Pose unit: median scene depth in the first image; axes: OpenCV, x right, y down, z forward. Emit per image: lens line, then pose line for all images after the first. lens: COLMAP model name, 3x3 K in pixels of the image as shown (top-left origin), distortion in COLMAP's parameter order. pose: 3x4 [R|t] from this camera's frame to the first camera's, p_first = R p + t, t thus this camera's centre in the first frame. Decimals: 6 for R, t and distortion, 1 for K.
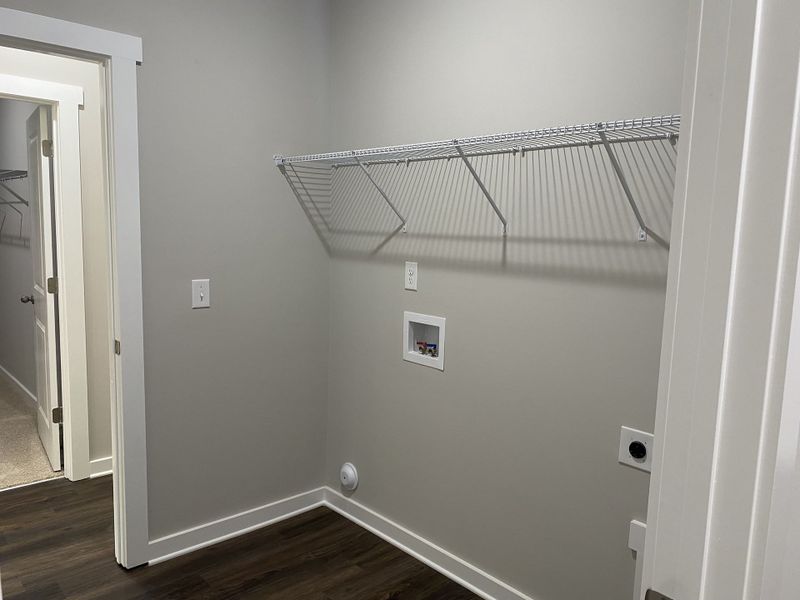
lens RADIAL K [[605.7, 0, 400.0], [0, 605.7, 300.0], [0, 0, 1]] dist [0.001107, -0.011101]
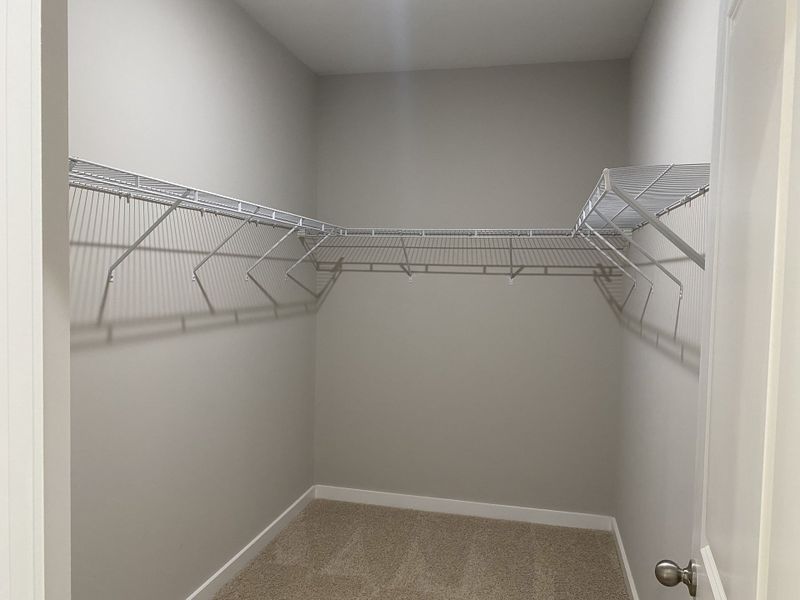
lens RADIAL K [[605.7, 0, 400.0], [0, 605.7, 300.0], [0, 0, 1]] dist [0.001107, -0.011101]
pose [[-0.982039, -0.127440, 0.139133, -0.511847], [-0.102656, 0.979608, 0.172711, -0.194690], [-0.158307, 0.155326, -0.975096, 1.524506]]
